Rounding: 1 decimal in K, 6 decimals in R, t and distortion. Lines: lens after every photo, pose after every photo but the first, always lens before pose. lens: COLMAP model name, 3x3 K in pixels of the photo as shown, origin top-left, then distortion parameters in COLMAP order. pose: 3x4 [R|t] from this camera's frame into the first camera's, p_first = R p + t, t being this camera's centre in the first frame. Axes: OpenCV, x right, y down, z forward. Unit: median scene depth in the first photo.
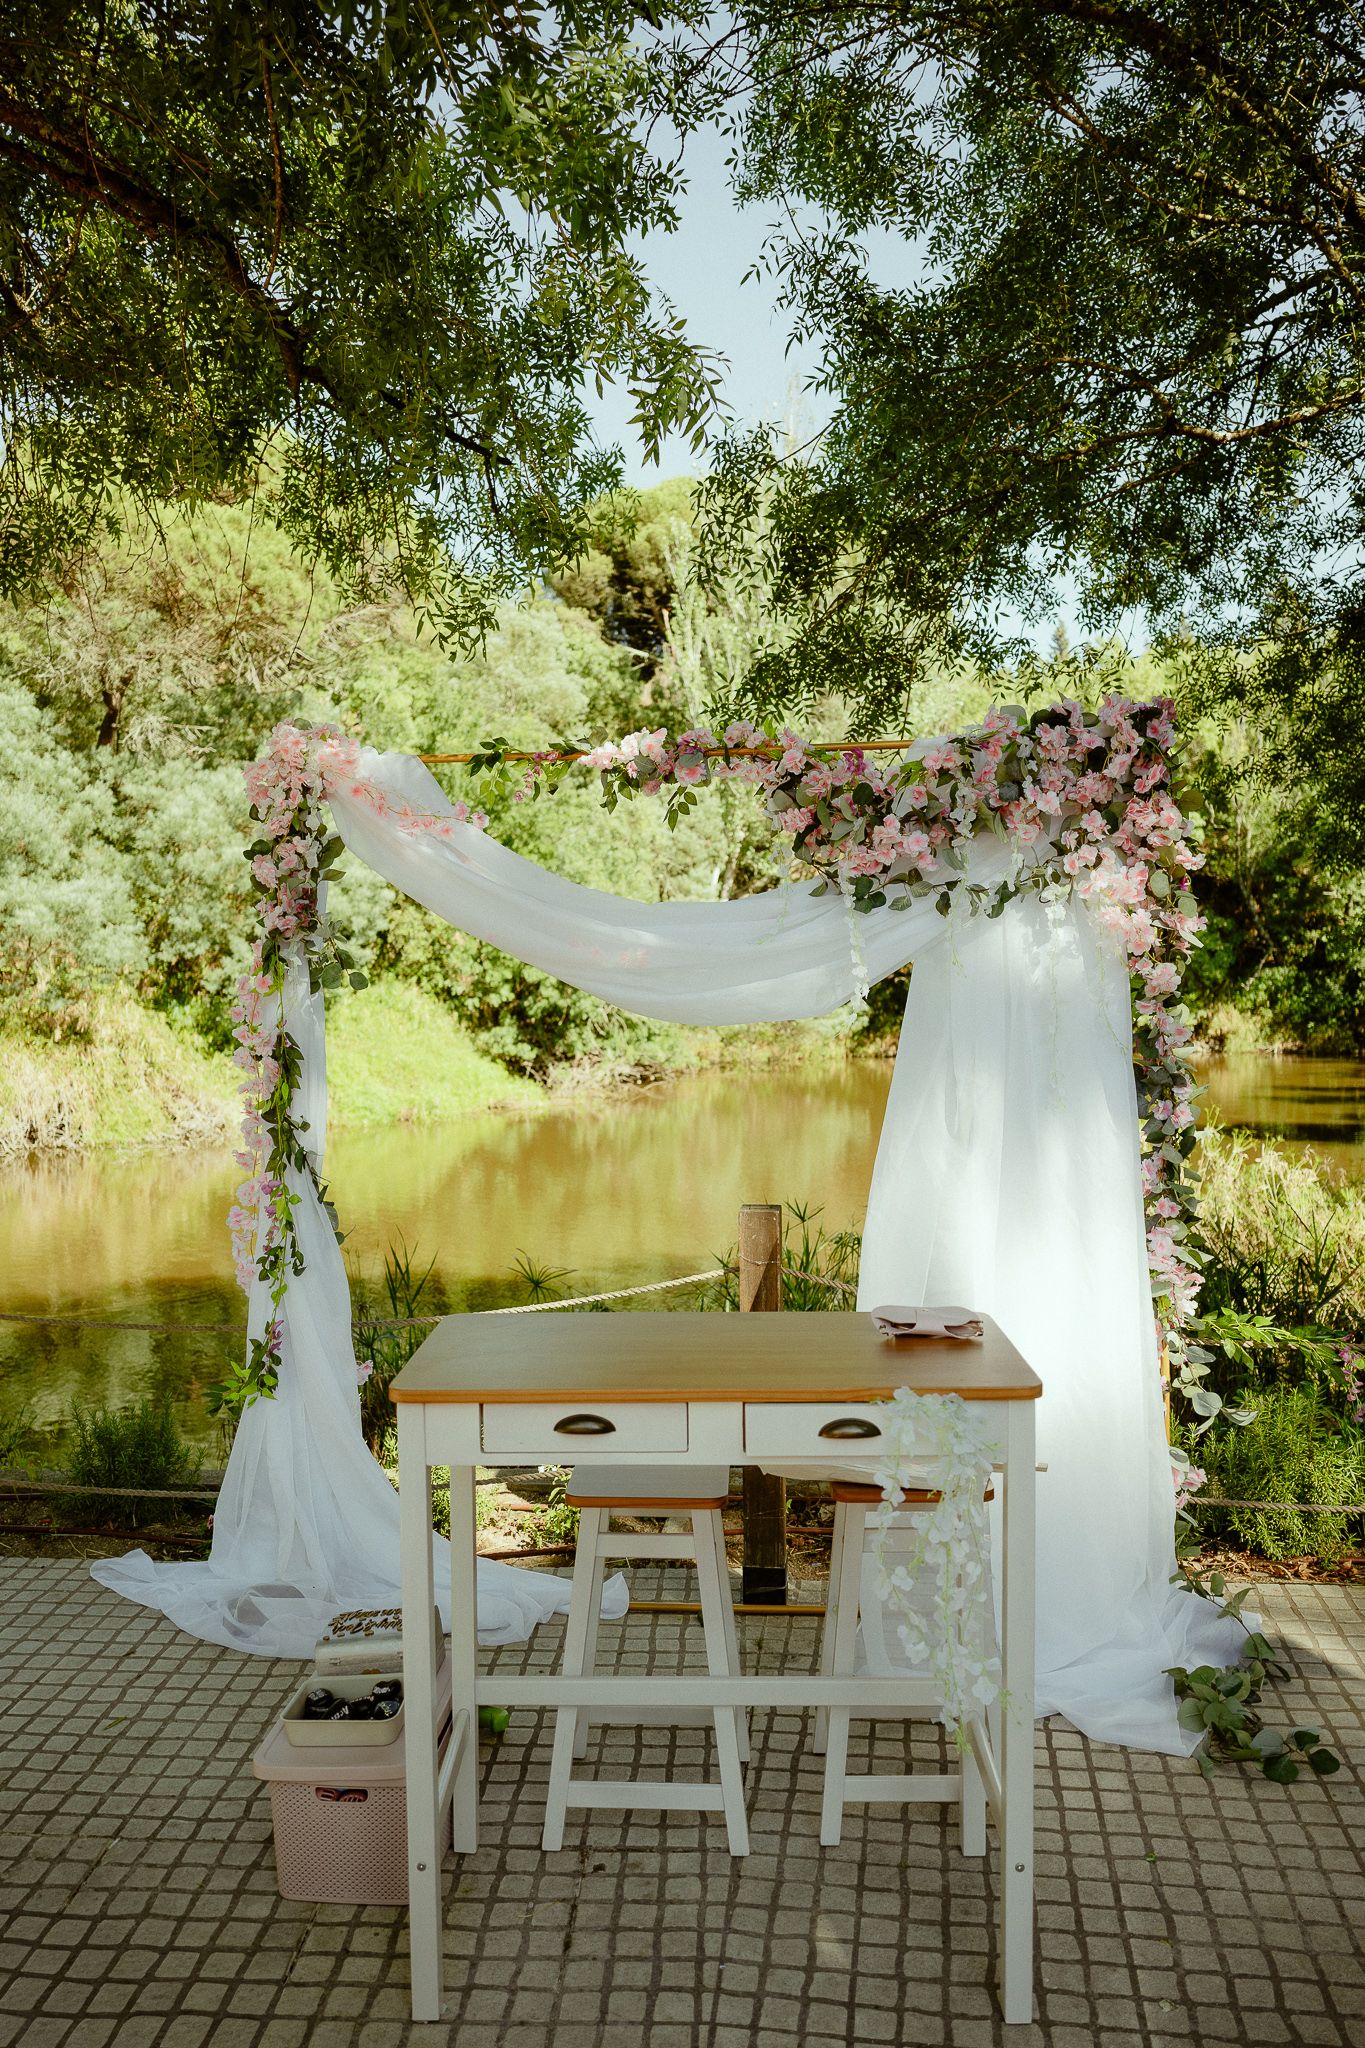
lens RADIAL K [[1313.3, 0, 682.6], [0, 1313.3, 1100.4], [0, 0, 1]] dist [0.003548, -0.015426]
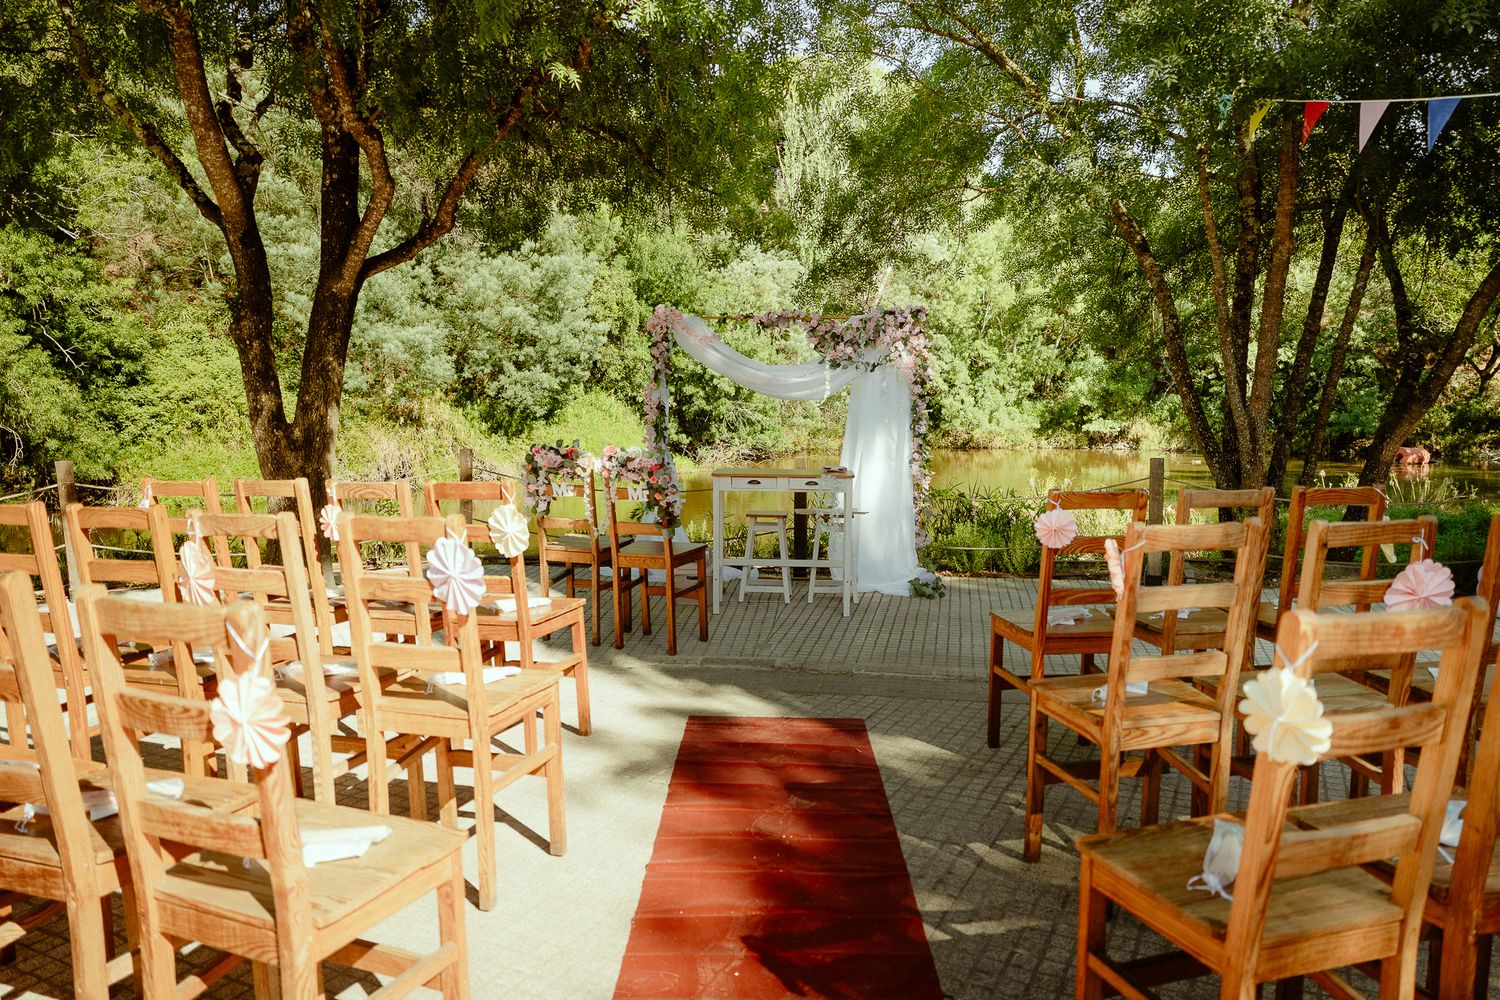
lens RADIAL K [[961.9, 0, 750.2], [0, 961.9, 492.1], [0, 0, 1]] dist [0.003548, -0.015426]
pose [[0.999127, 0.023792, -0.034330, 0.001804], [-0.023524, 0.999690, 0.008184, 0.017545], [0.034514, -0.007370, 0.999377, -0.164718]]
